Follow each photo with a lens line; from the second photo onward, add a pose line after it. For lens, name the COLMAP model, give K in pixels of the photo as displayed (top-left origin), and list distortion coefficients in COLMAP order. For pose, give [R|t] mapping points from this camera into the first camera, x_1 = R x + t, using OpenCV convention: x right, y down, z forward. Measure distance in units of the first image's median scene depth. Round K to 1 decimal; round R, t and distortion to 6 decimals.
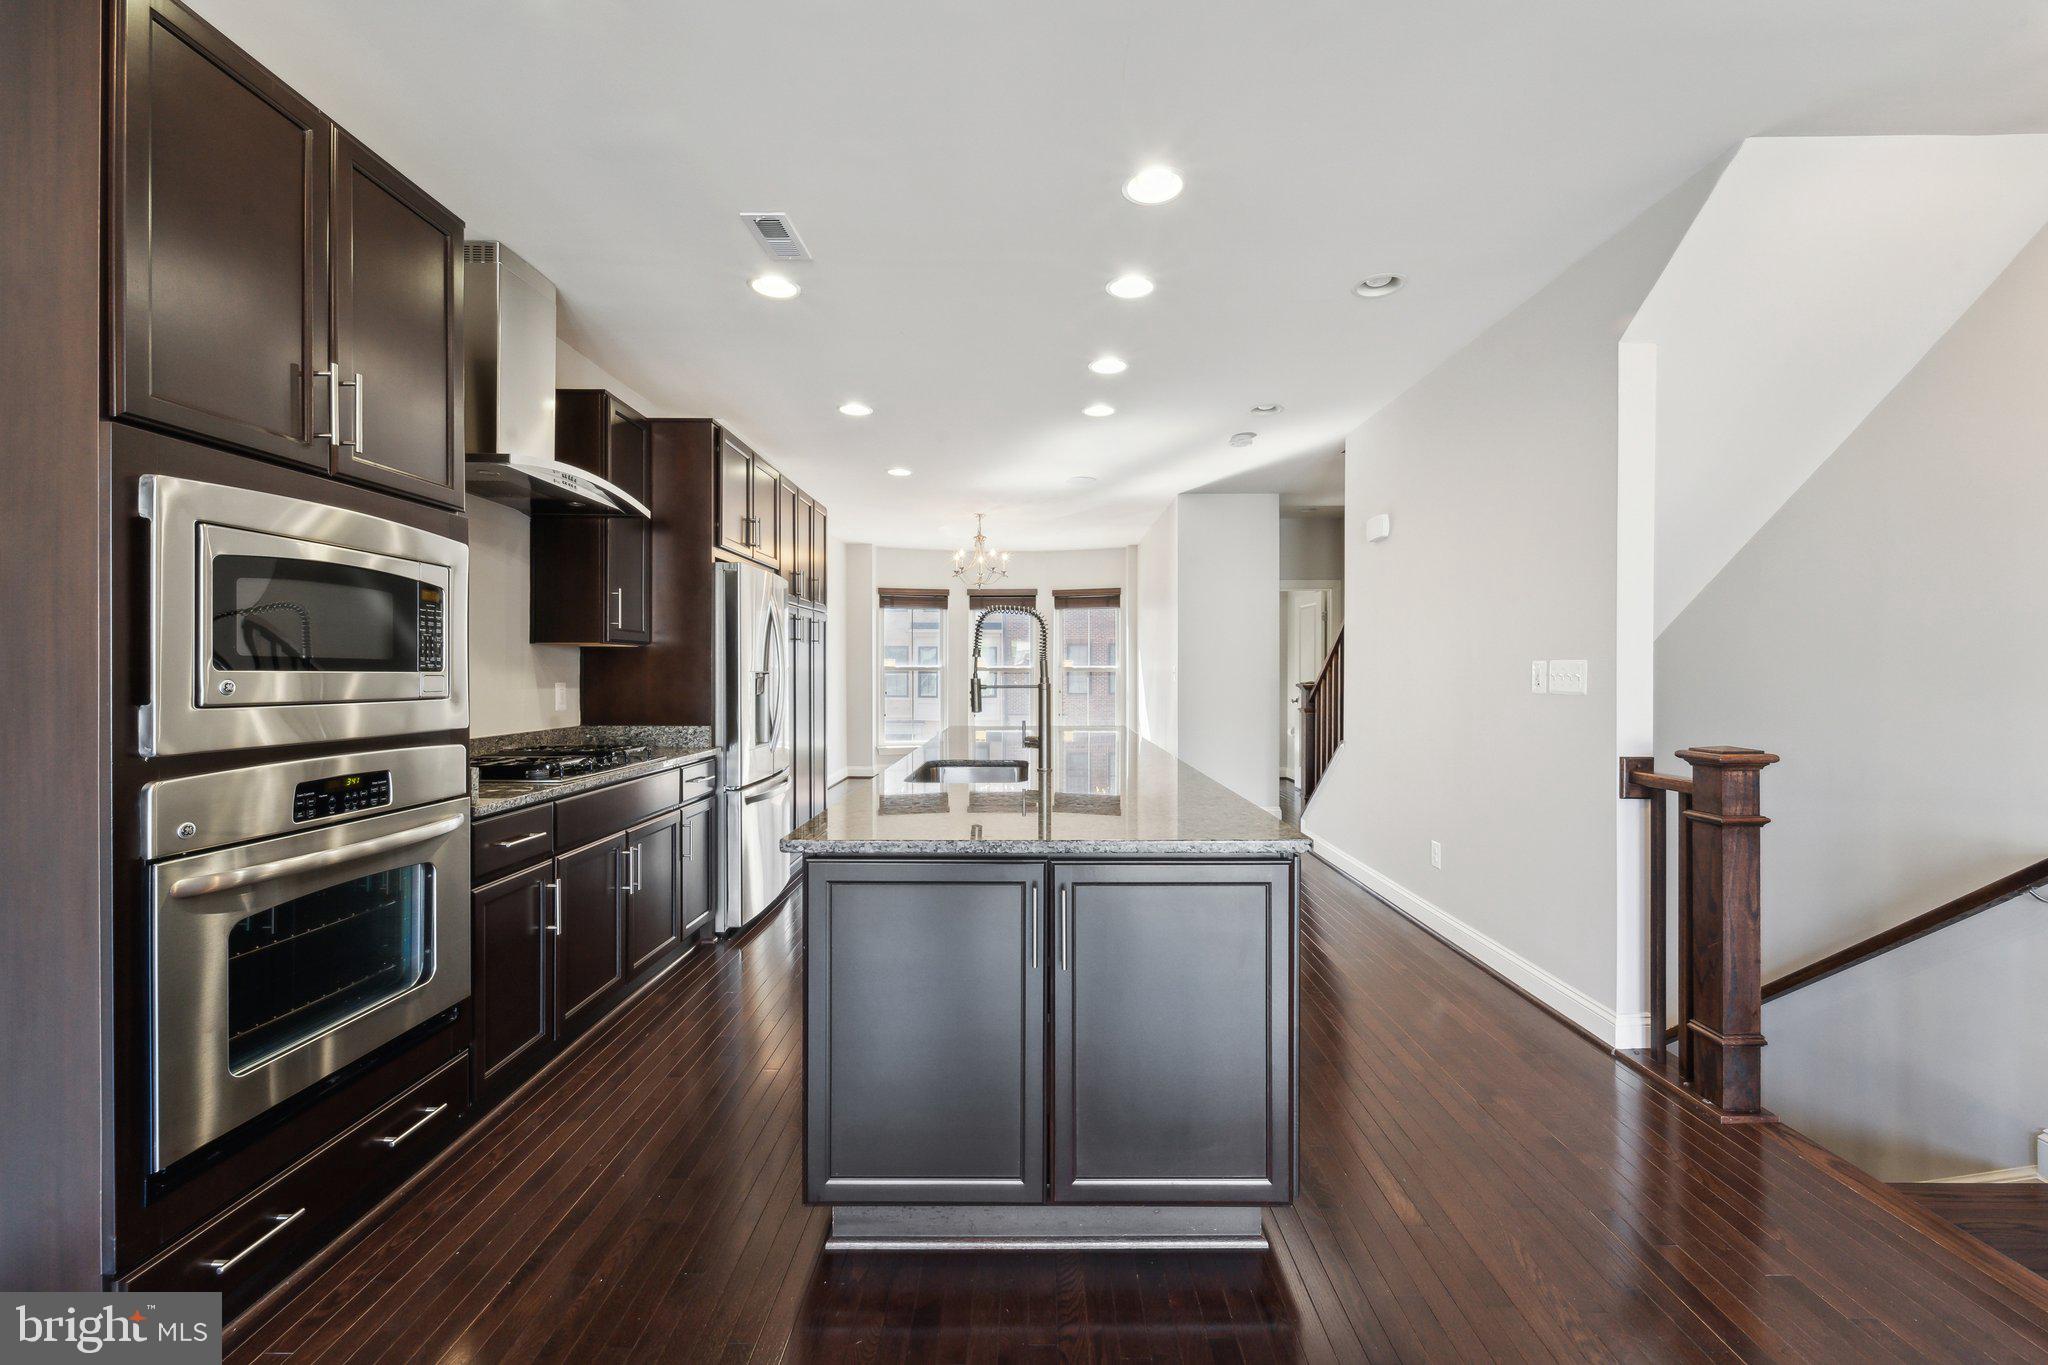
lens RADIAL K [[851.7, 0, 1054.4], [0, 851.7, 675.1], [0, 0, 1]] dist [0.002882, -0.001104]
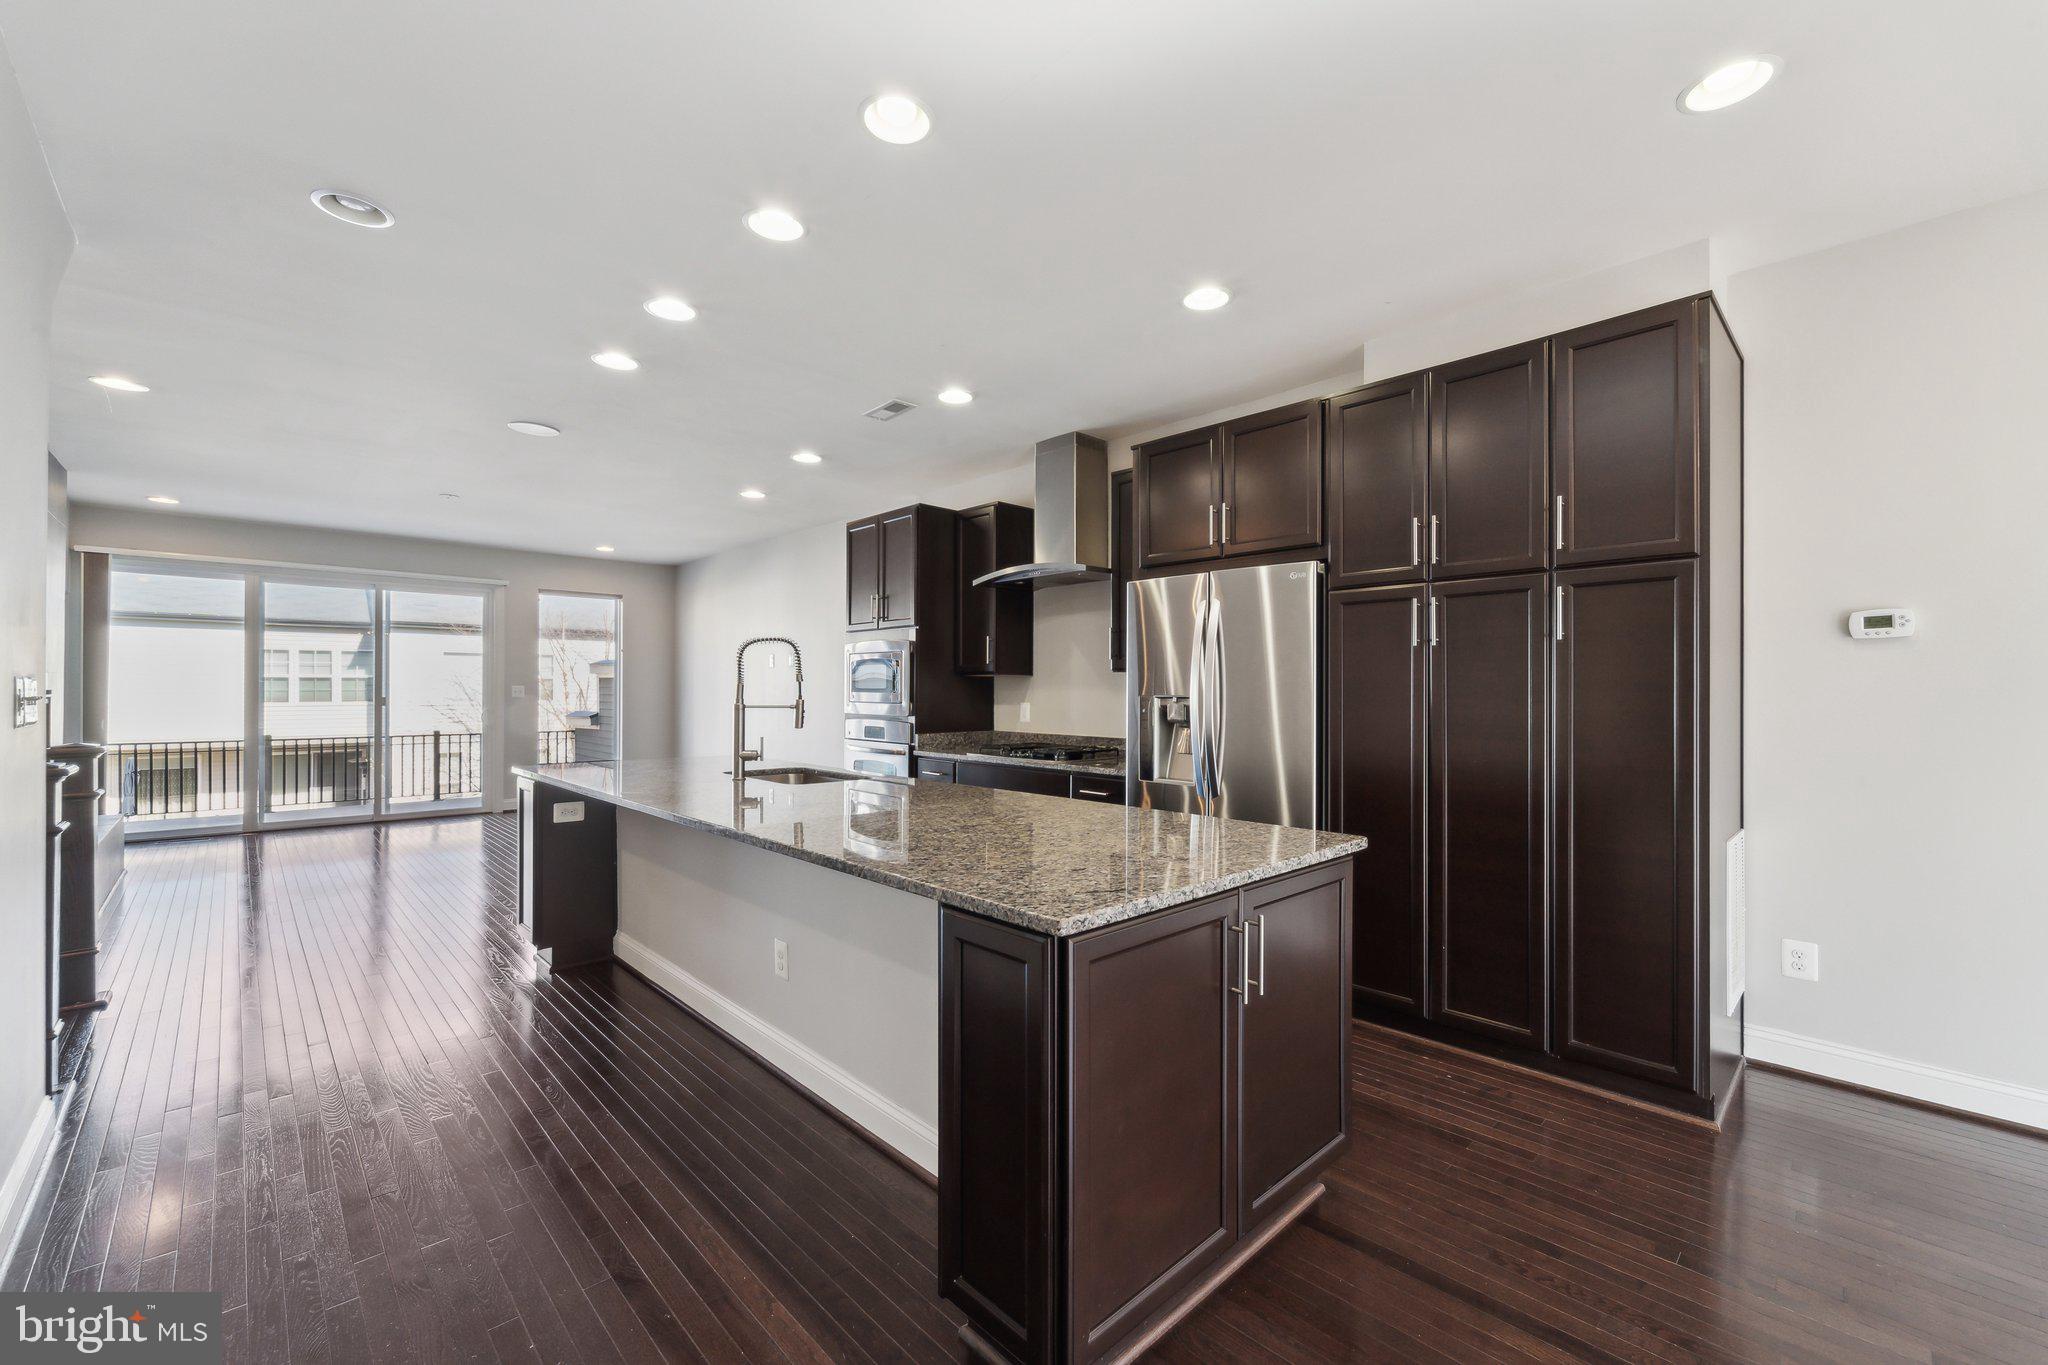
lens RADIAL K [[851.7, 0, 1036.7], [0, 851.7, 687.9], [0, 0, 1]] dist [0.002882, -0.001104]
pose [[-0.743815, -0.015660, -0.668202, 0.429031], [-0.014195, 0.999870, -0.007632, -0.004069], [0.668235, 0.003808, -0.743941, 2.003617]]
